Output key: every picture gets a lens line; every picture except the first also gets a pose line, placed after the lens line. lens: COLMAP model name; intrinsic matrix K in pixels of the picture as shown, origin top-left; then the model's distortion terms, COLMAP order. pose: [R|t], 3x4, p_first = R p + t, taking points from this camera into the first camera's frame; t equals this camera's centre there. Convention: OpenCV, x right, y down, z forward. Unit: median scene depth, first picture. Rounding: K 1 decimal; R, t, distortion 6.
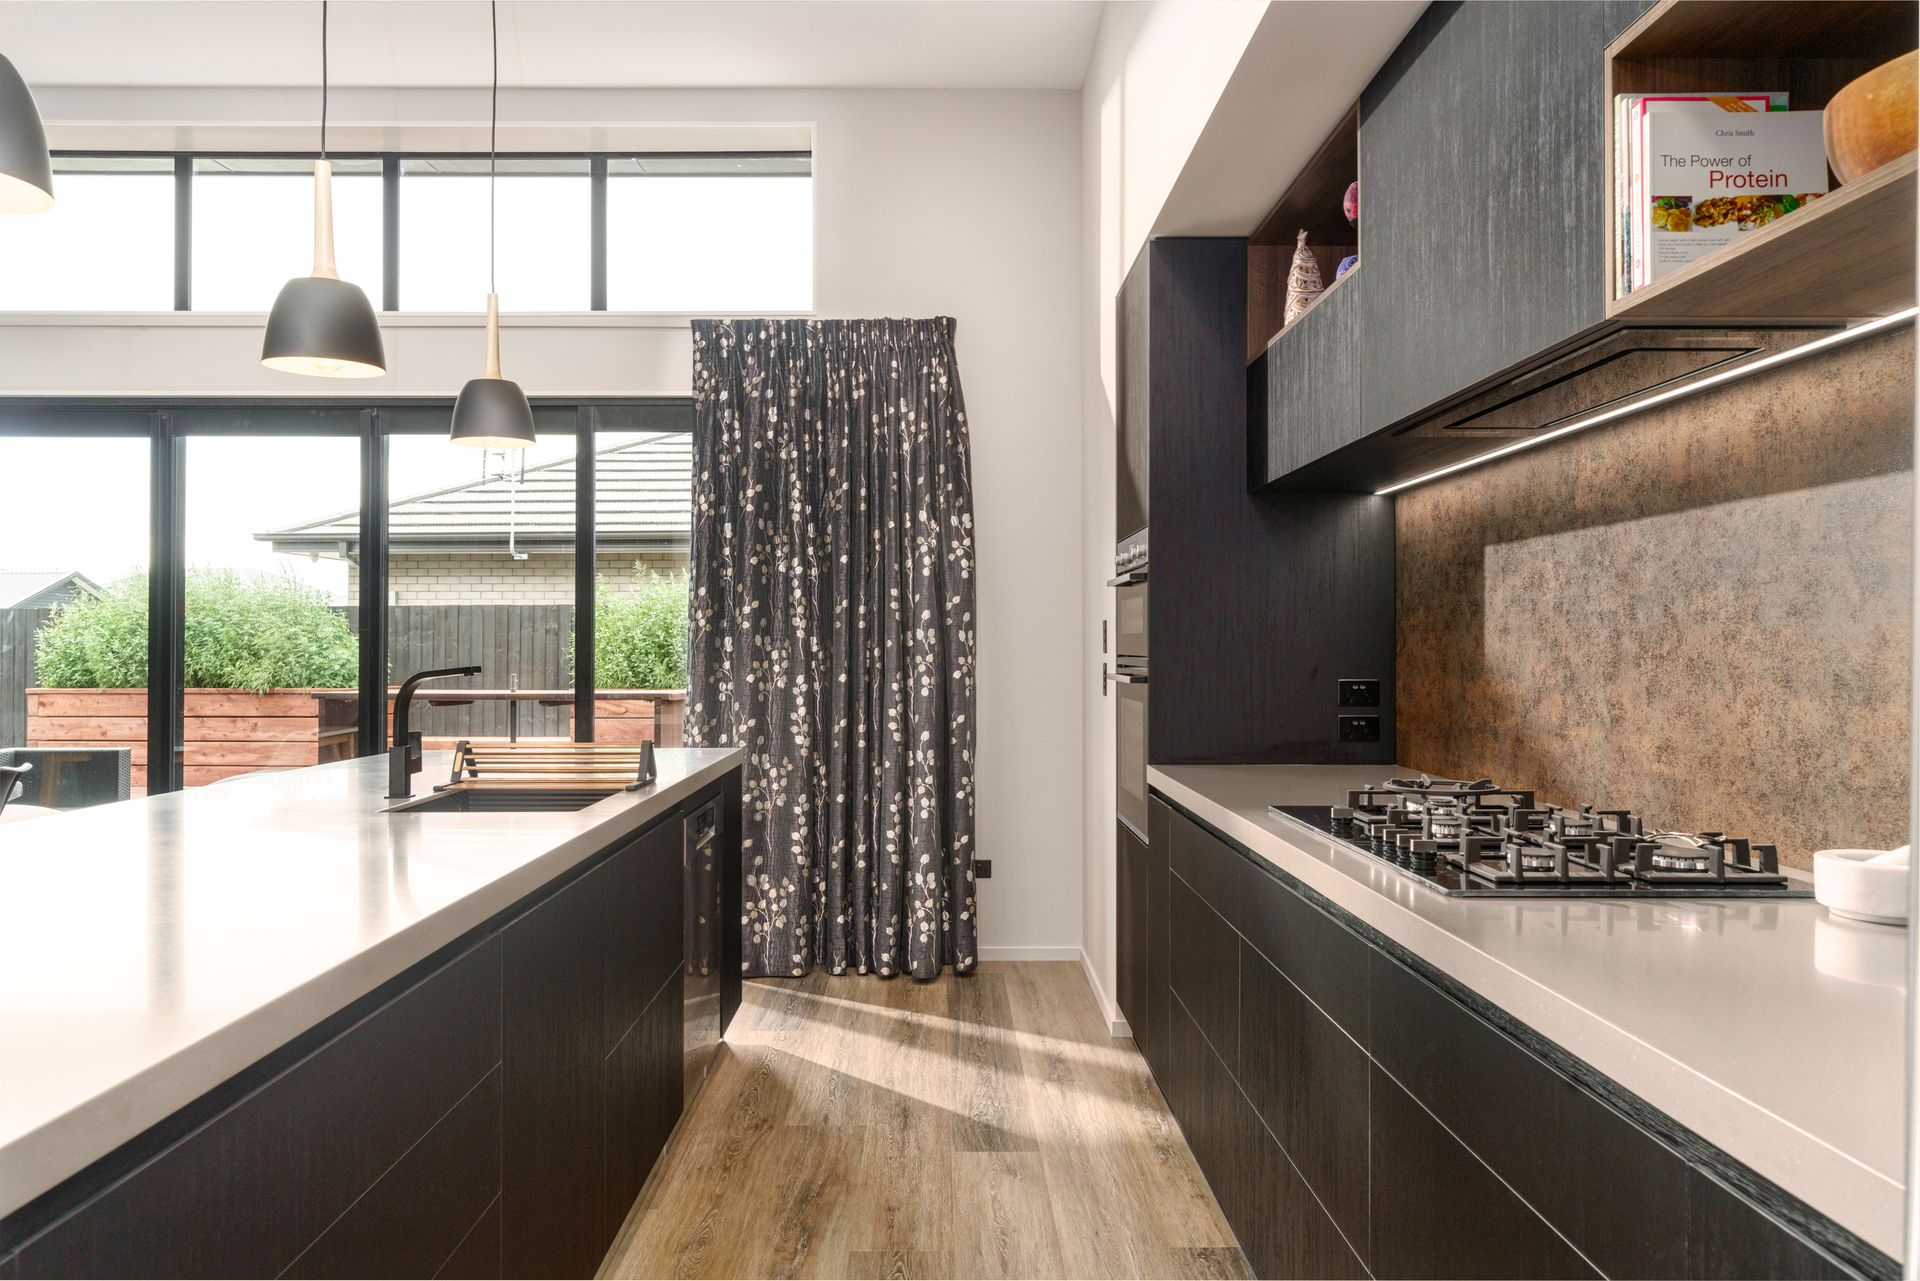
lens RADIAL K [[1328.2, 0, 961.8], [0, 1328.2, 639.0], [0, 0, 1]] dist [-0.007630, 0.000639]
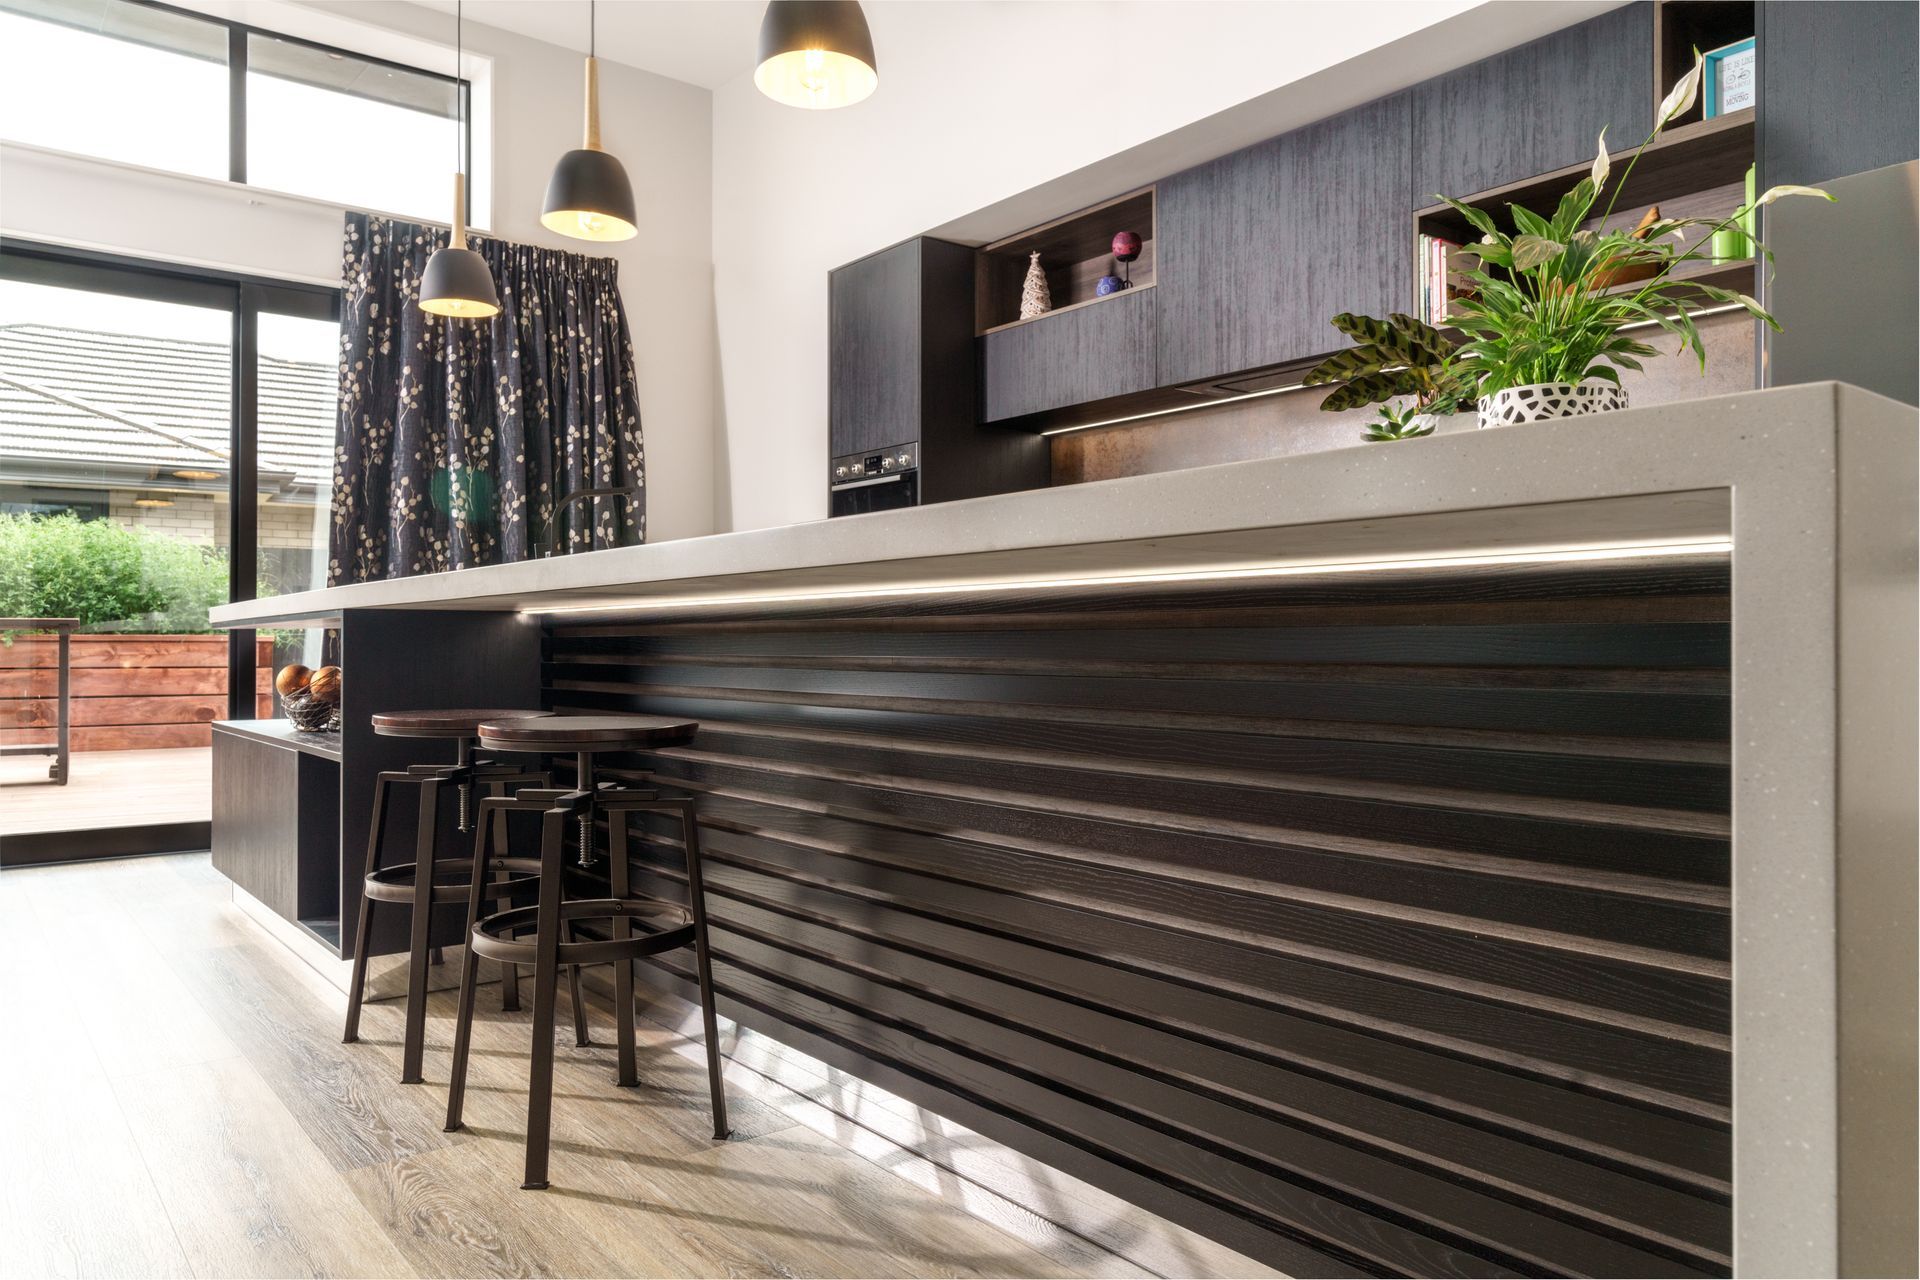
lens RADIAL K [[1328.2, 0, 957.8], [0, 1328.2, 639.9], [0, 0, 1]] dist [-0.007630, 0.000639]
pose [[0.793854, 0.012348, 0.607983, -0.757295], [-0.008780, 0.999922, -0.008843, 0.152507], [-0.608045, 0.001682, 0.793901, -0.149356]]
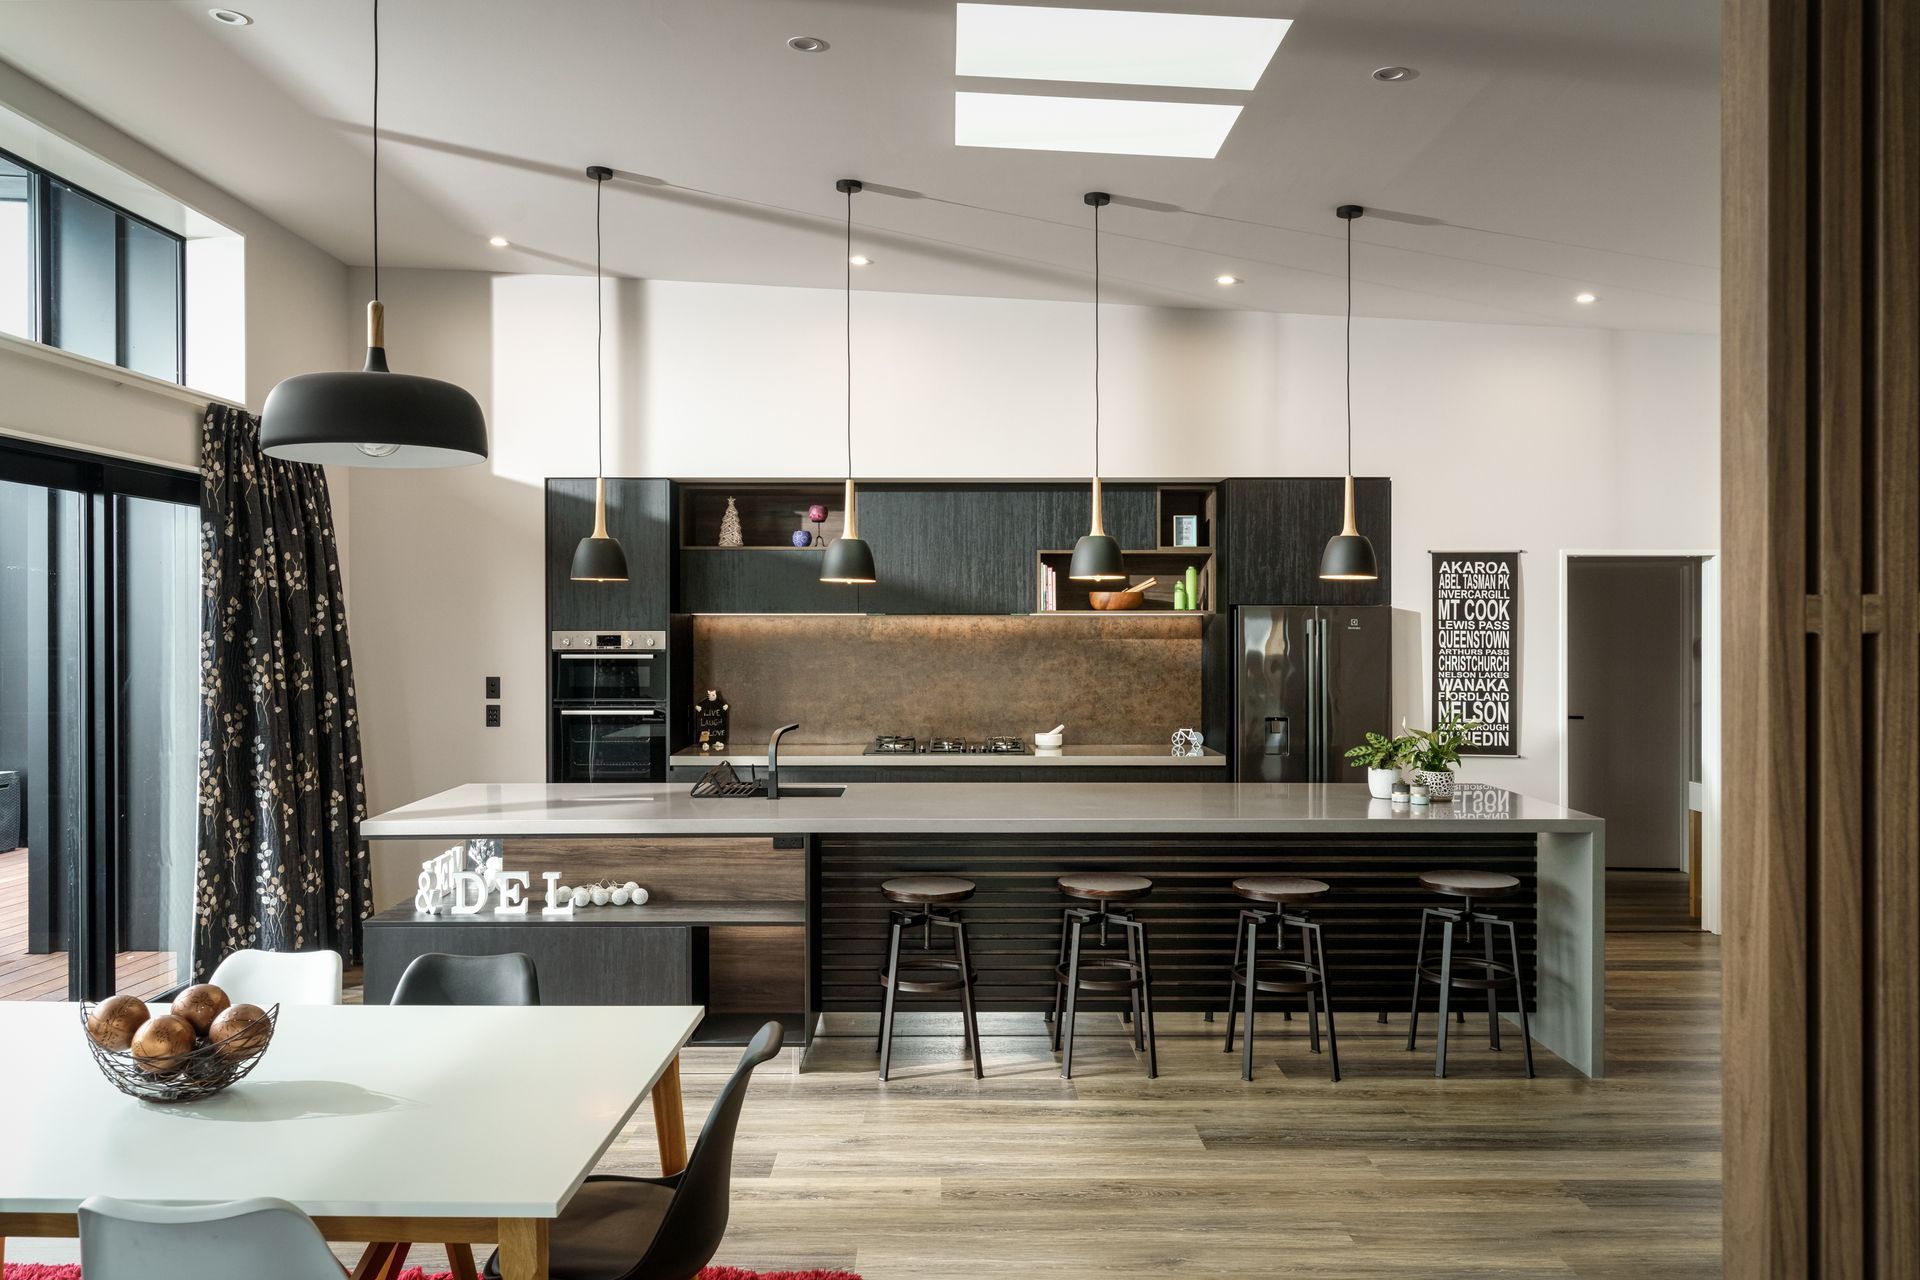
lens RADIAL K [[1370.8, 0, 964.2], [0, 1370.8, 638.2], [0, 0, 1]] dist [-0.054361, -0.005105]
pose [[0.006015, -0.005791, 0.999965, -2.058040], [-0.004407, 0.999973, 0.005818, -0.098331], [-0.999972, -0.004442, 0.005989, 0.634958]]
